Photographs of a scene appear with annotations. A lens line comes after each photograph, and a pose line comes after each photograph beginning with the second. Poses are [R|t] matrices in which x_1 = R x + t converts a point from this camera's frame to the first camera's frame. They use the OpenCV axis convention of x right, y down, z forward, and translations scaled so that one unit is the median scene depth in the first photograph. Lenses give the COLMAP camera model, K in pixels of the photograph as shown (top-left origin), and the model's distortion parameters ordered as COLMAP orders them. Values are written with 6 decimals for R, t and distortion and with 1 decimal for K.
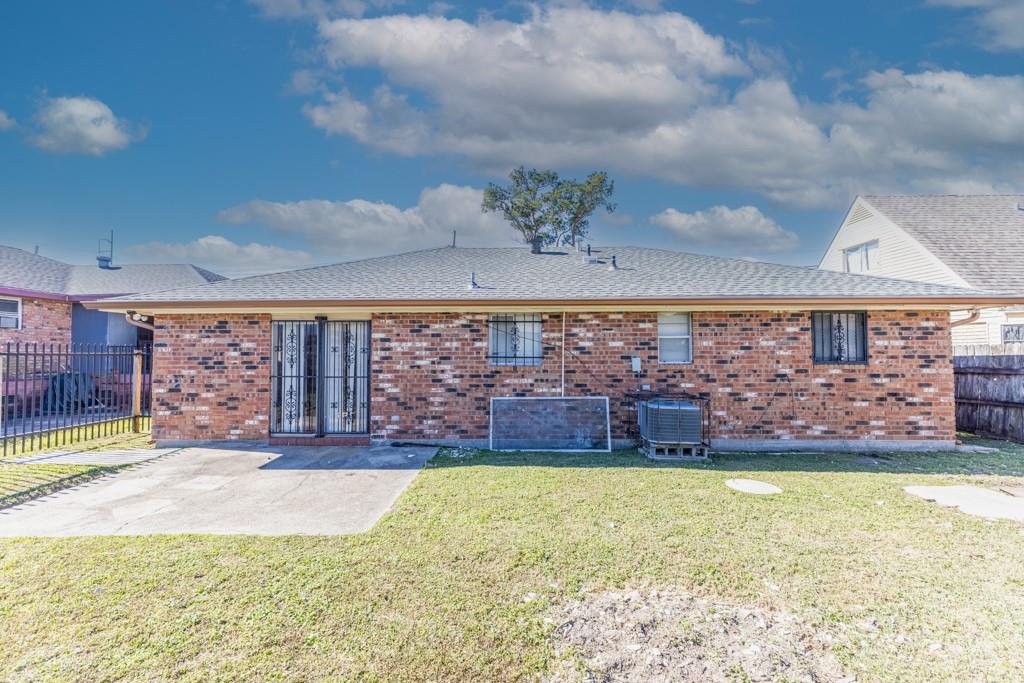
lens RADIAL K [[438.7, 0, 512.6], [0, 438.7, 339.5], [0, 0, 1]] dist [0.011925, -0.003135]
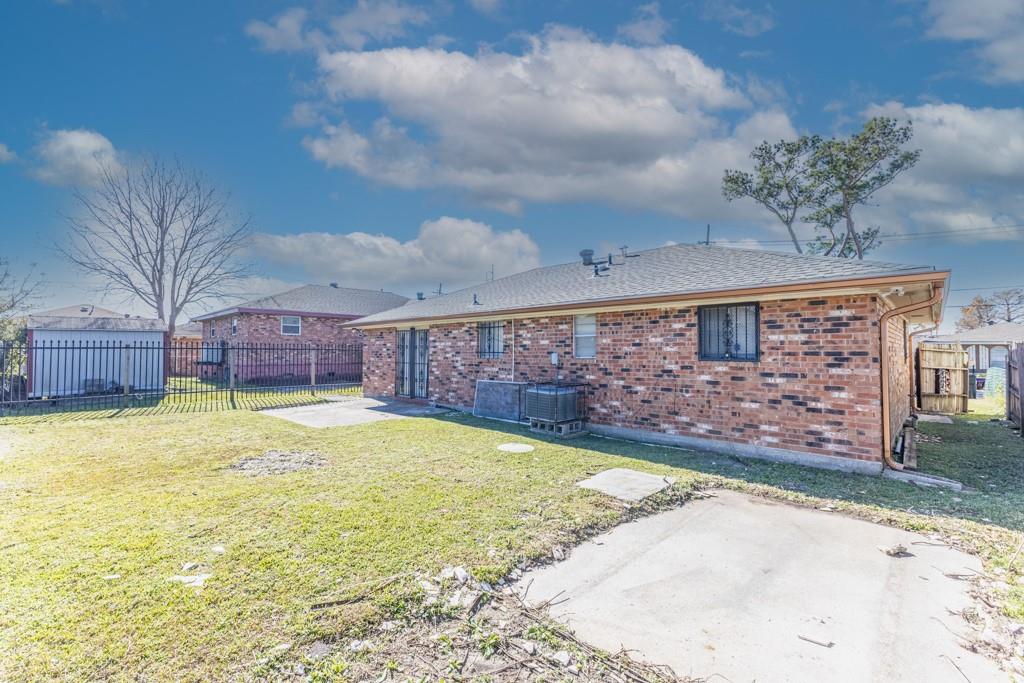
lens RADIAL K [[438.7, 0, 512.6], [0, 438.7, 339.5], [0, 0, 1]] dist [0.011925, -0.003135]
pose [[0.740080, -0.015037, -0.672351, 1.030551], [0.014453, 0.999875, -0.006453, 0.009457], [0.672364, -0.004942, 0.740204, 0.001775]]
